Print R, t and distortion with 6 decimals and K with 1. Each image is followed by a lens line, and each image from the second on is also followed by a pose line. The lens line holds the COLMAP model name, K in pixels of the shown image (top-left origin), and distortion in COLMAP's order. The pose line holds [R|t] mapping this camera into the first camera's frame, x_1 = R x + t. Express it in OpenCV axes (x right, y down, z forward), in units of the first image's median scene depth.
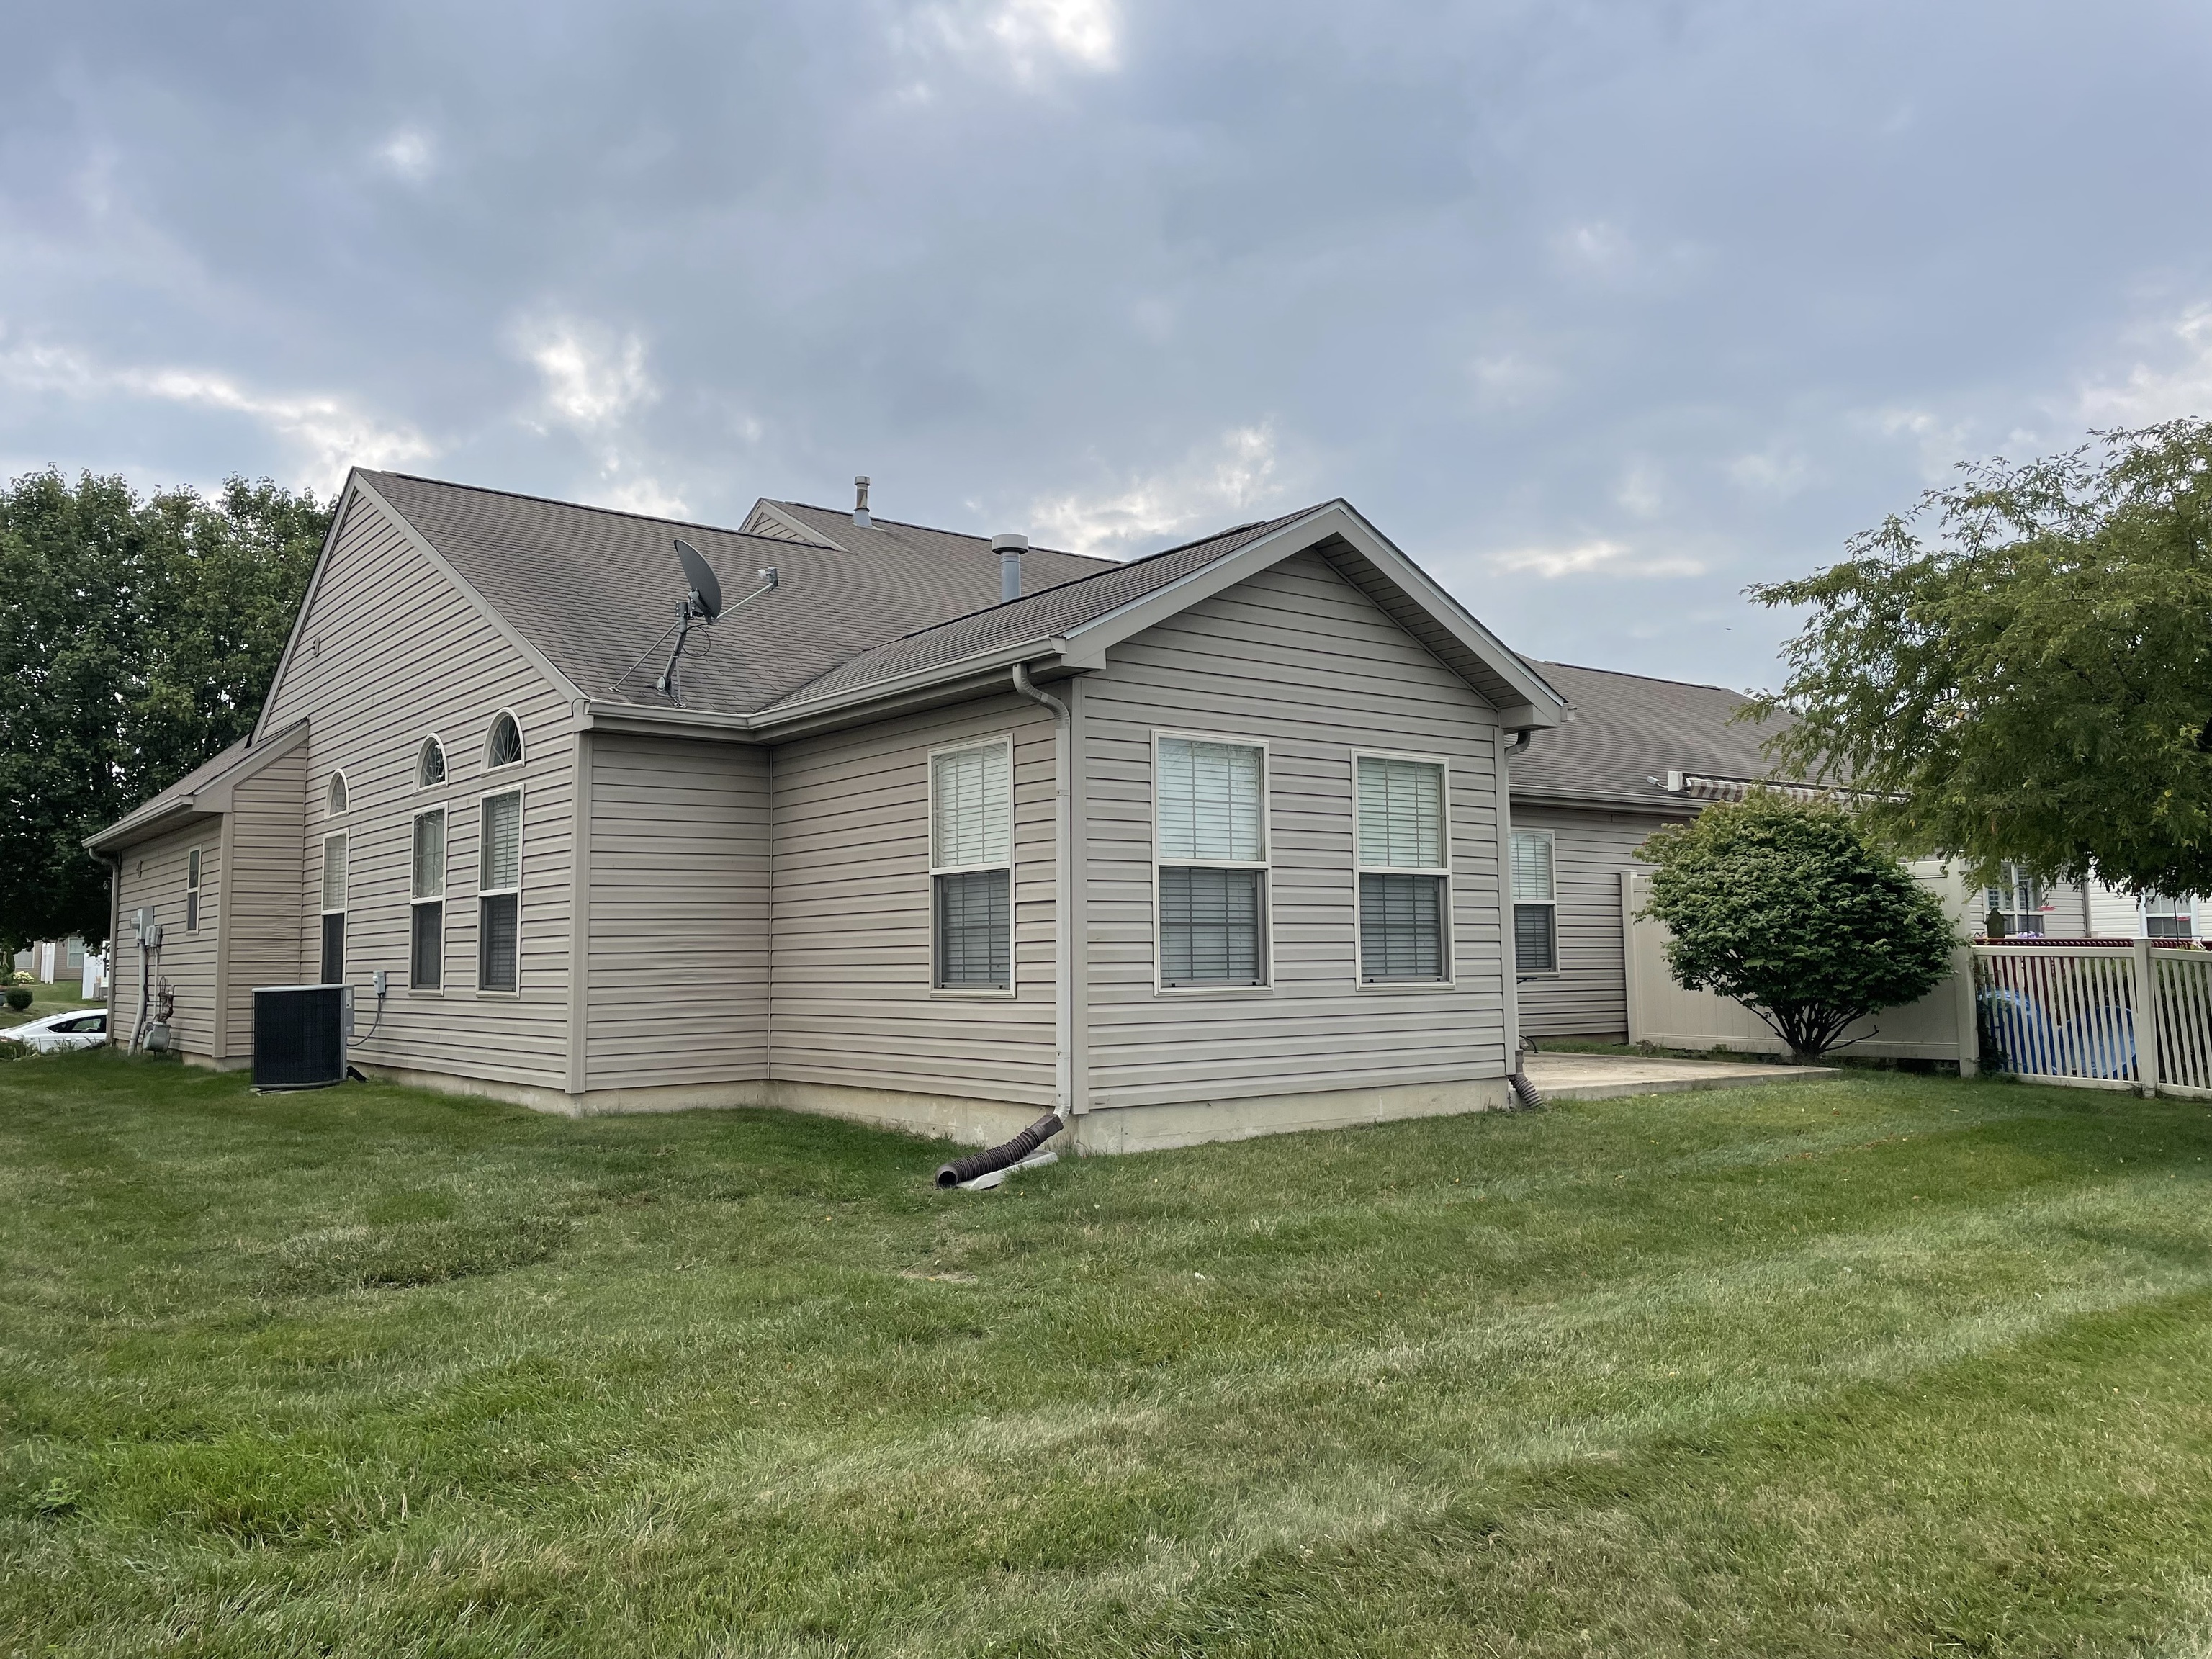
lens RADIAL K [[1661.8, 0, 1114.3], [0, 1661.8, 815.0], [0, 0, 1]] dist [0.092488, -0.110220]
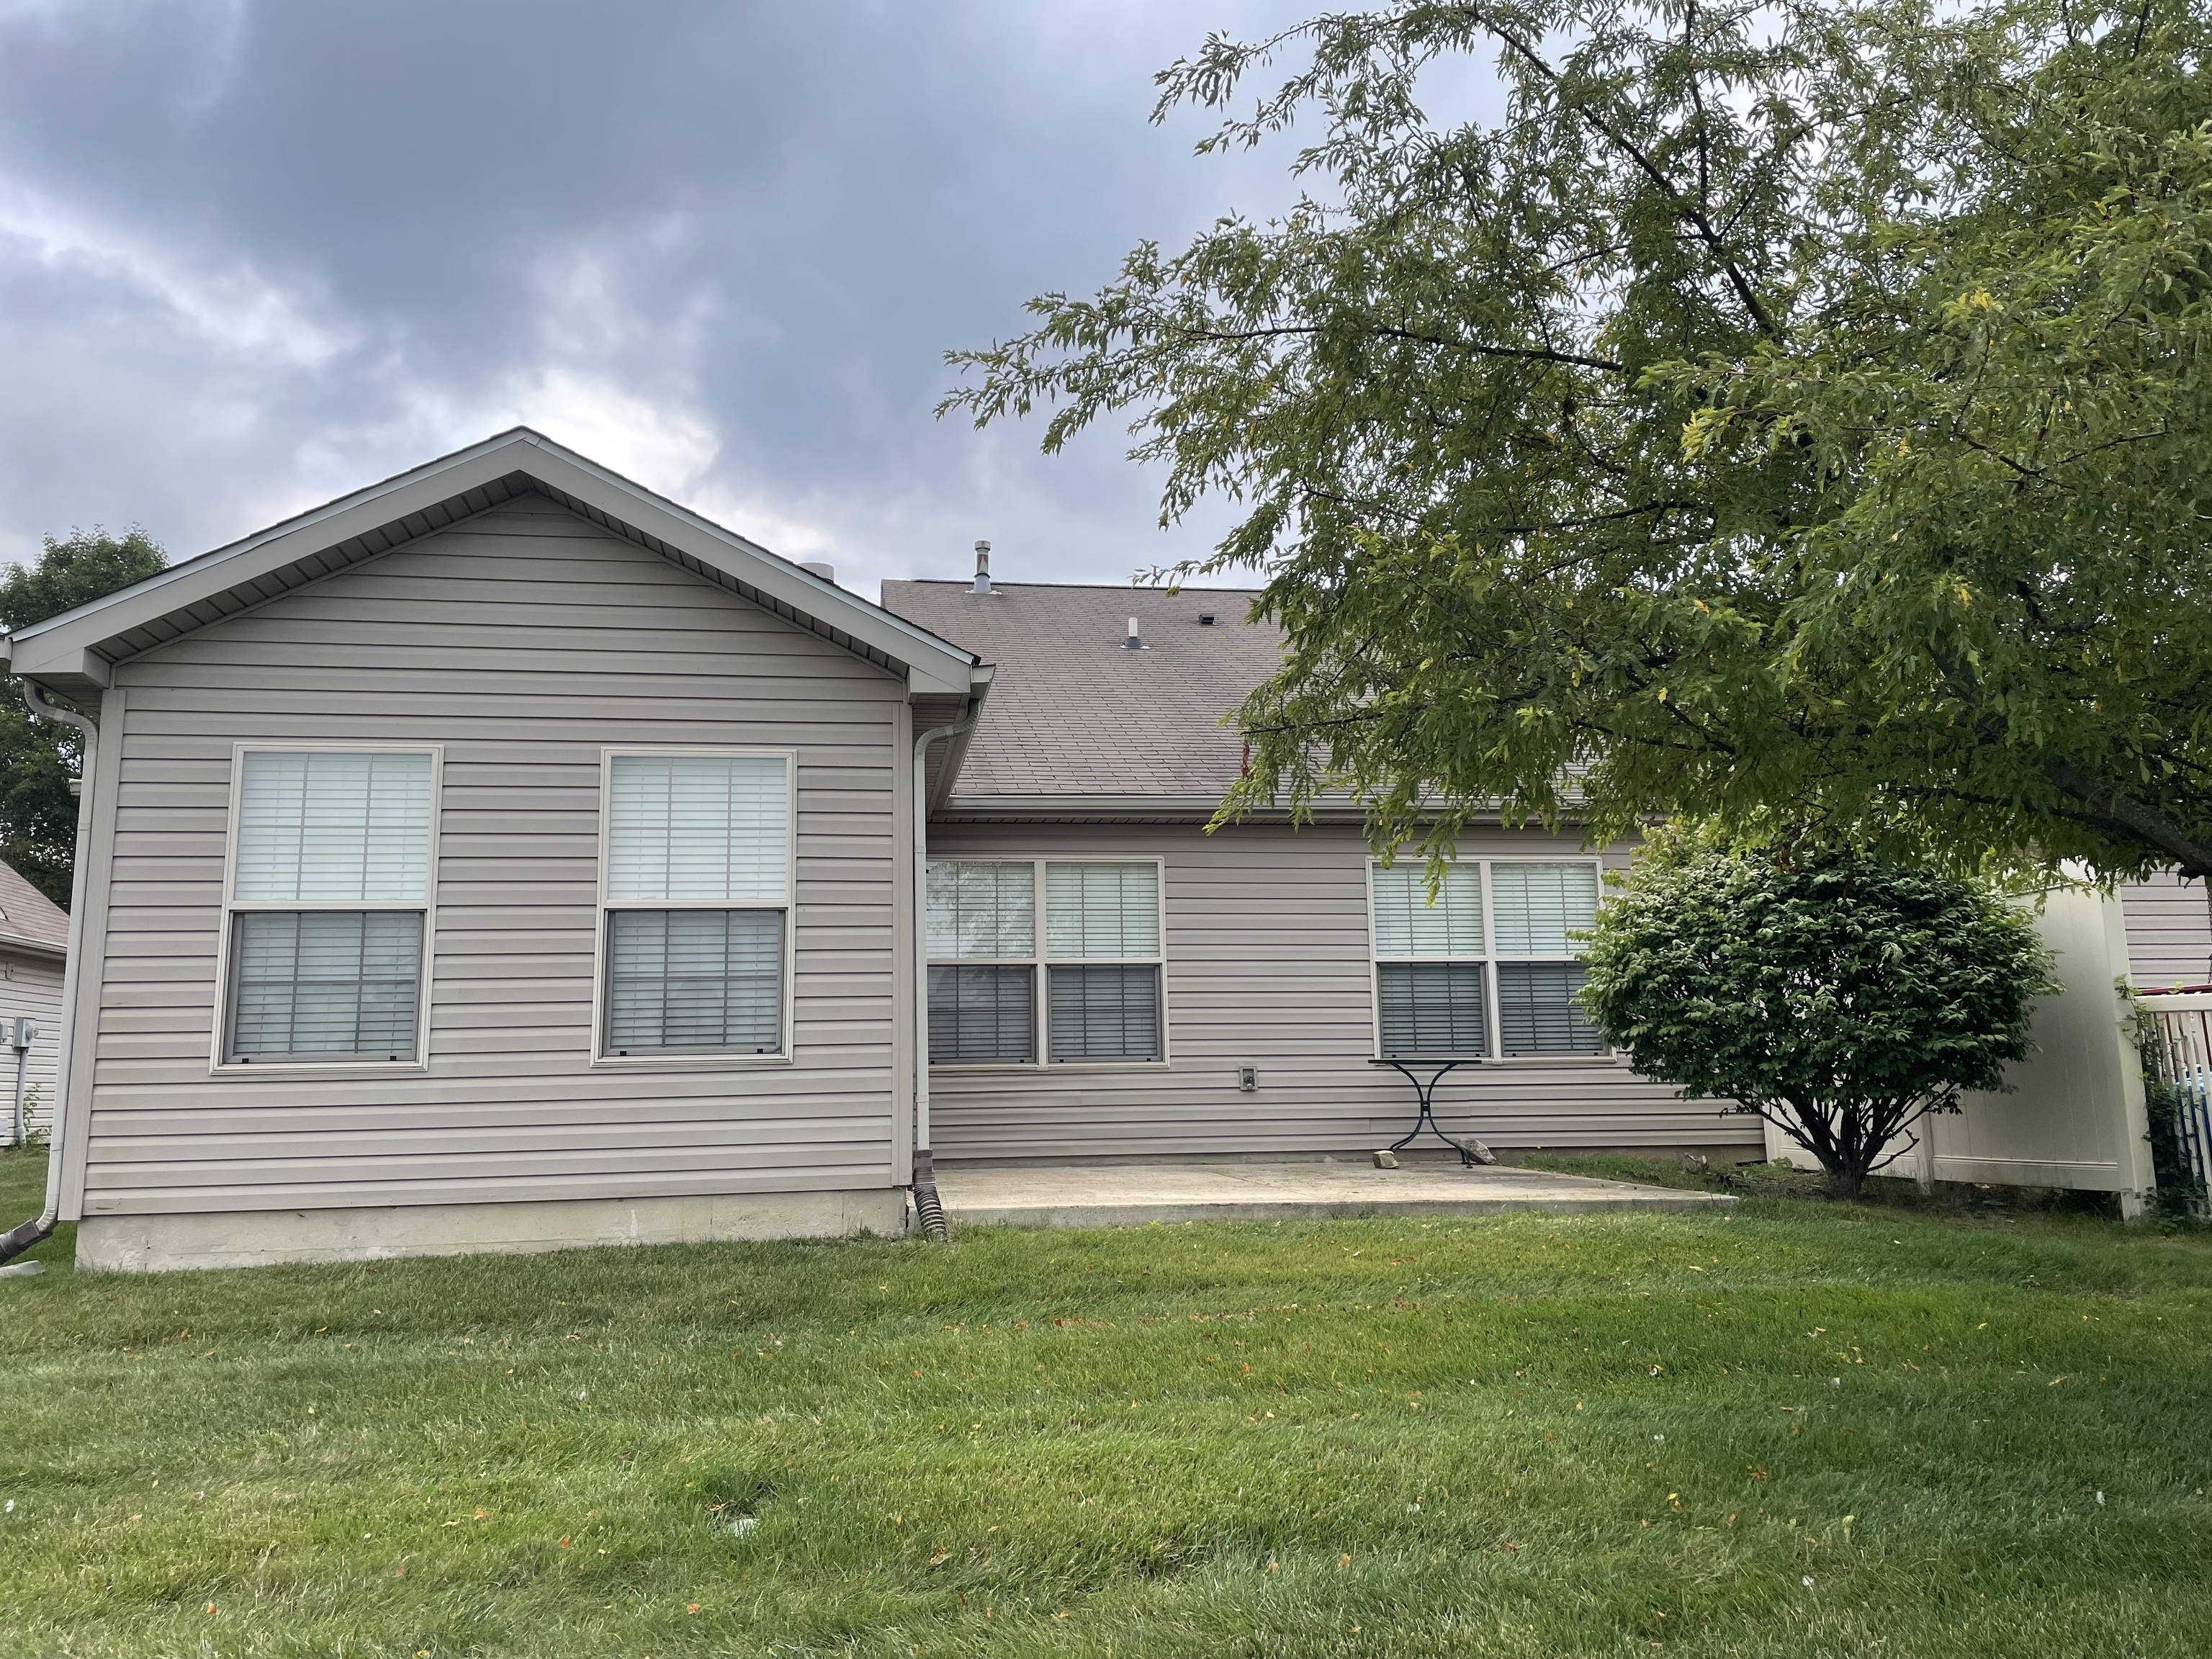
lens RADIAL K [[1661.8, 0, 1114.3], [0, 1661.8, 815.0], [0, 0, 1]] dist [0.092488, -0.110220]
pose [[0.868982, -0.084689, -0.487543, 0.670156], [0.050700, 0.995299, -0.082523, 0.061690], [0.492239, 0.046993, 0.869190, 0.419933]]
